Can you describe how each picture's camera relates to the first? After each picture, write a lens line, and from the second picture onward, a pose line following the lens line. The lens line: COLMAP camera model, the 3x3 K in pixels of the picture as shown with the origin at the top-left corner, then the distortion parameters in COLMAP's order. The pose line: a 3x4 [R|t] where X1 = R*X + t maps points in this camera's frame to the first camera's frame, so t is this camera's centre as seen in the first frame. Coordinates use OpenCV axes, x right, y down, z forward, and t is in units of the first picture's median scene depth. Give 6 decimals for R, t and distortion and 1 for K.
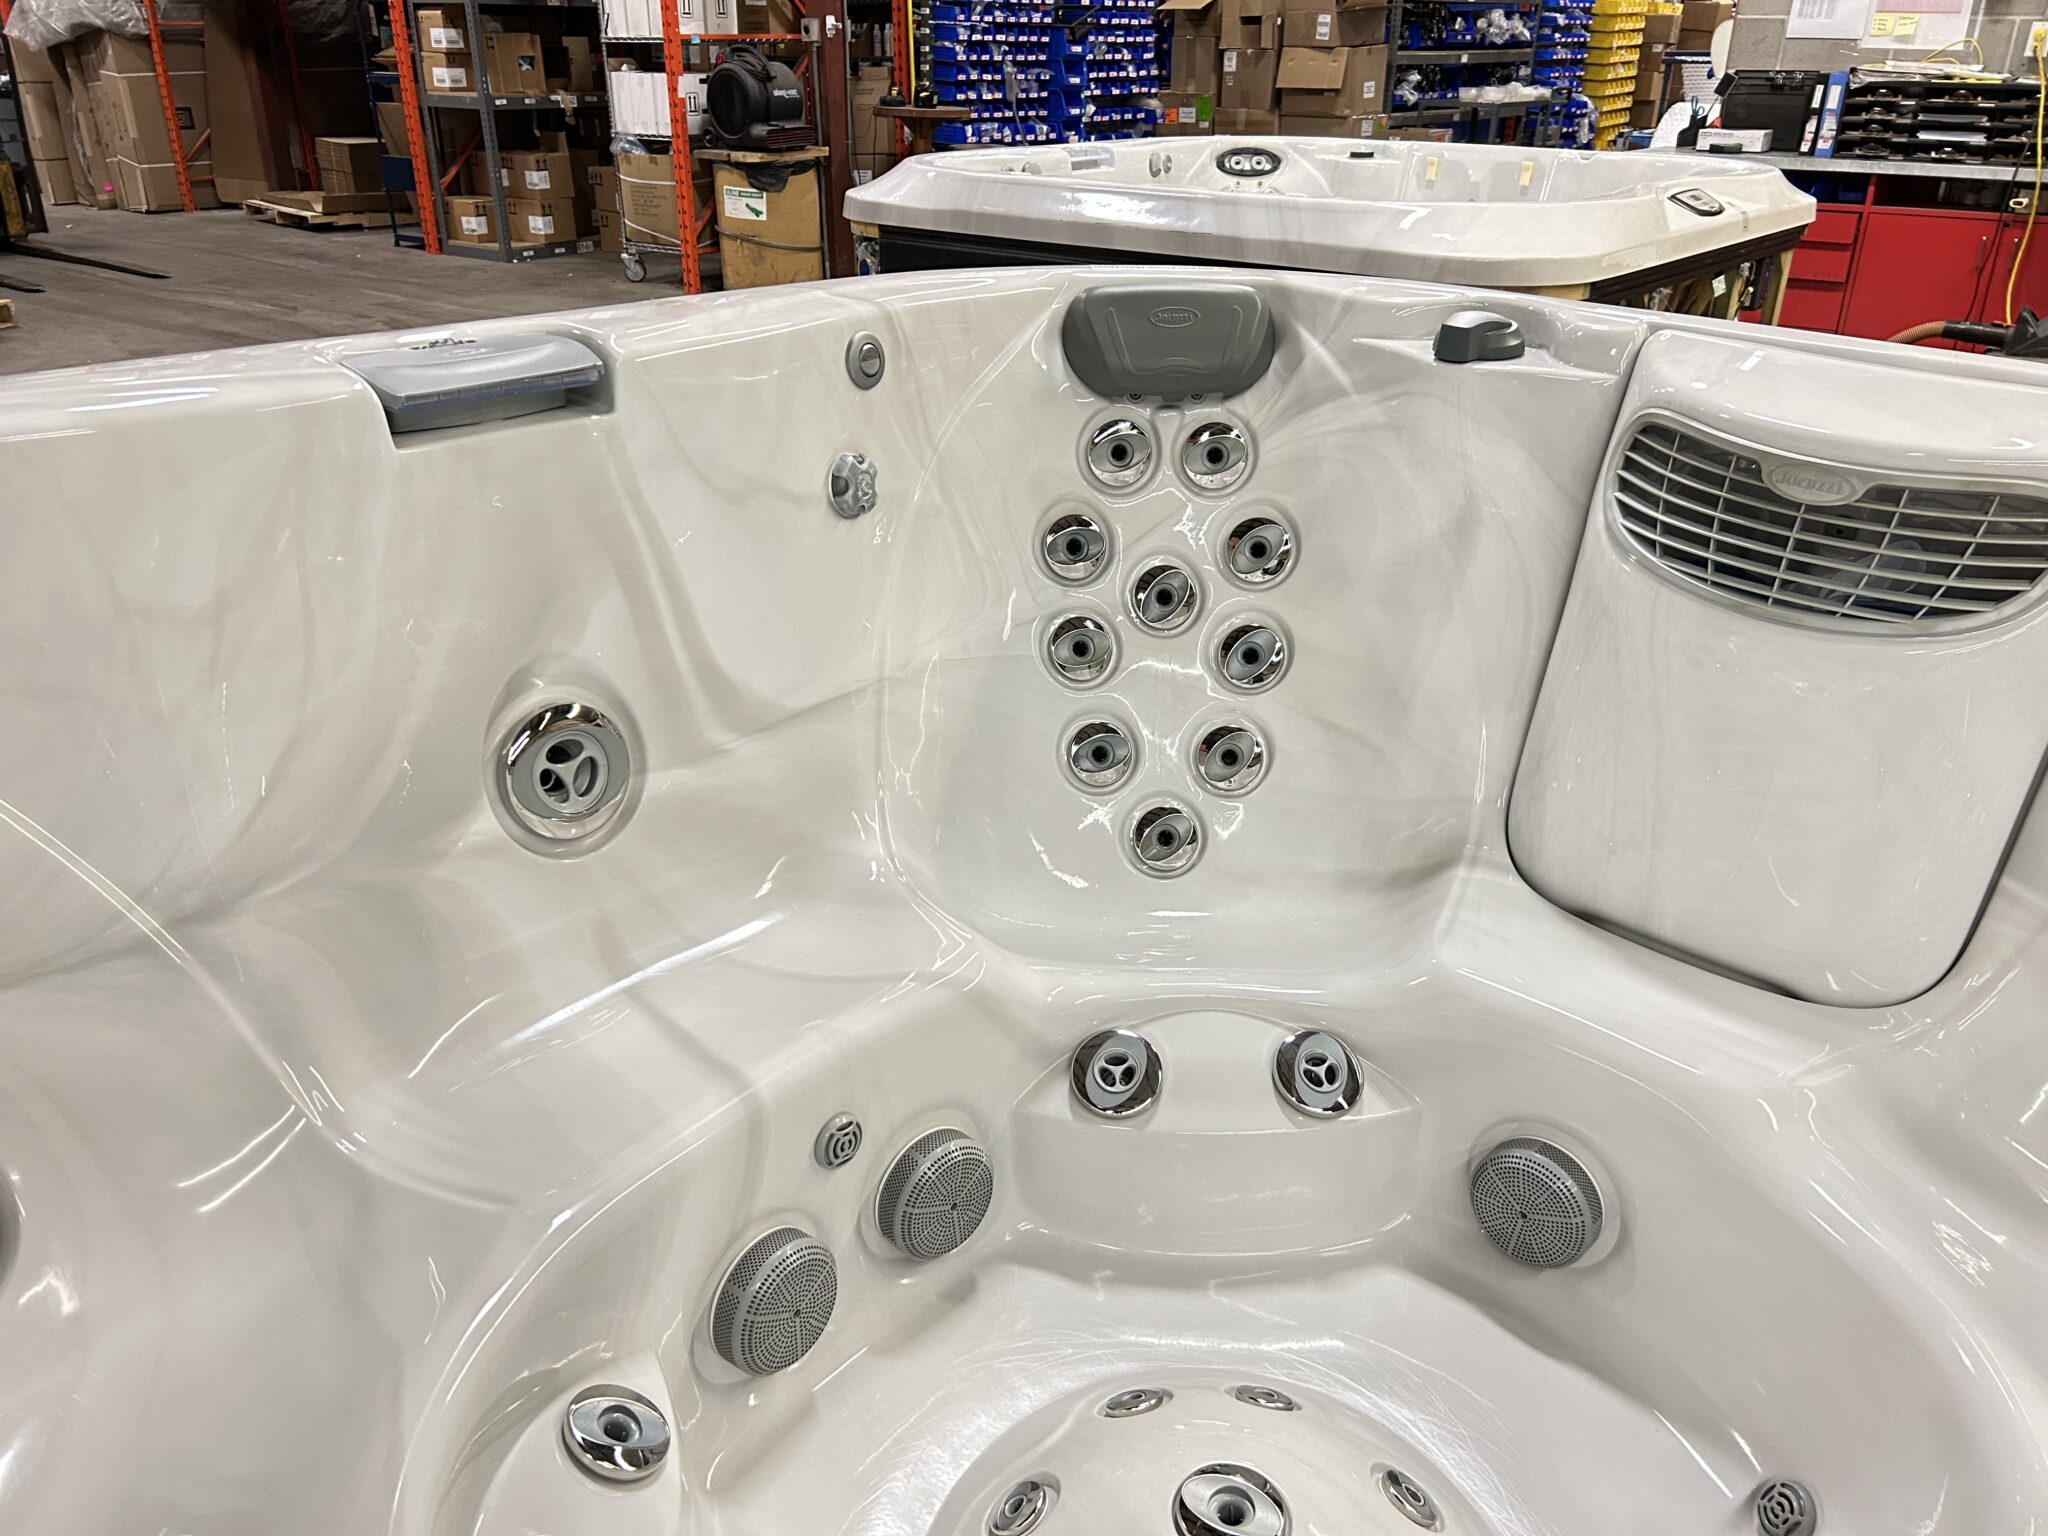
lens RADIAL K [[1572.3, 0, 1021.2], [0, 1572.3, 764.7], [0, 0, 1]] dist [0.037158, -0.031190]
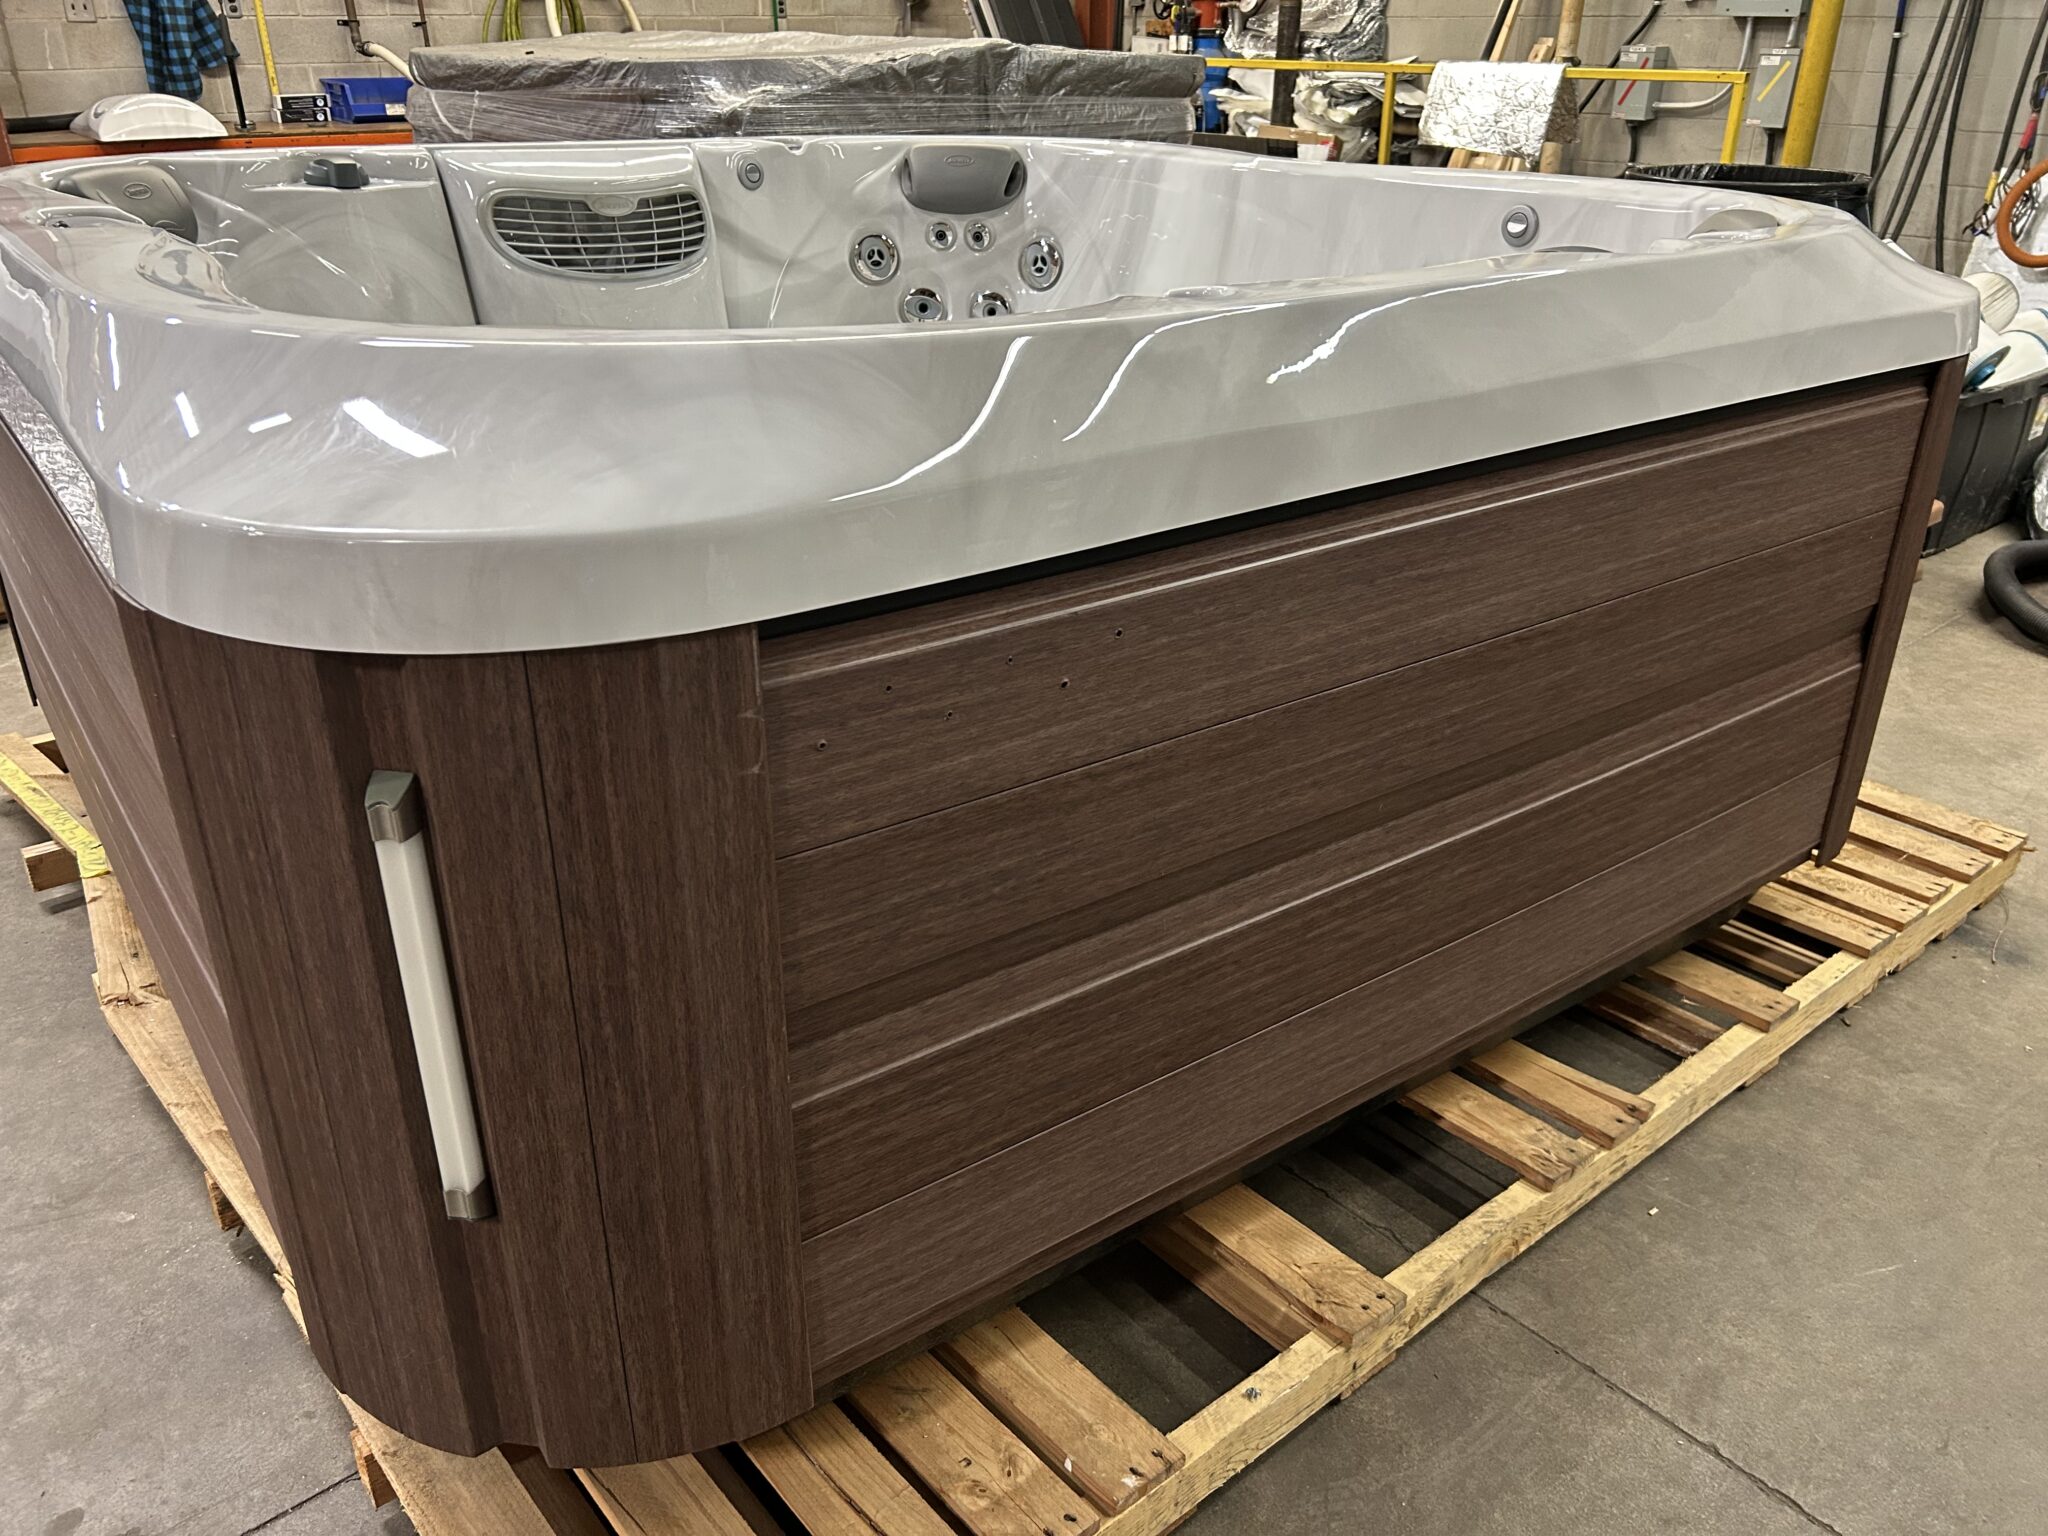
lens RADIAL K [[1572.3, 0, 1021.6], [0, 1572.3, 753.3], [0, 0, 1]] dist [0.037158, -0.031190]
pose [[0.185895, -0.435372, 0.880849, -0.237379], [0.411683, 0.848504, 0.332503, -0.008023], [-0.892166, 0.300820, 0.336968, 0.017951]]
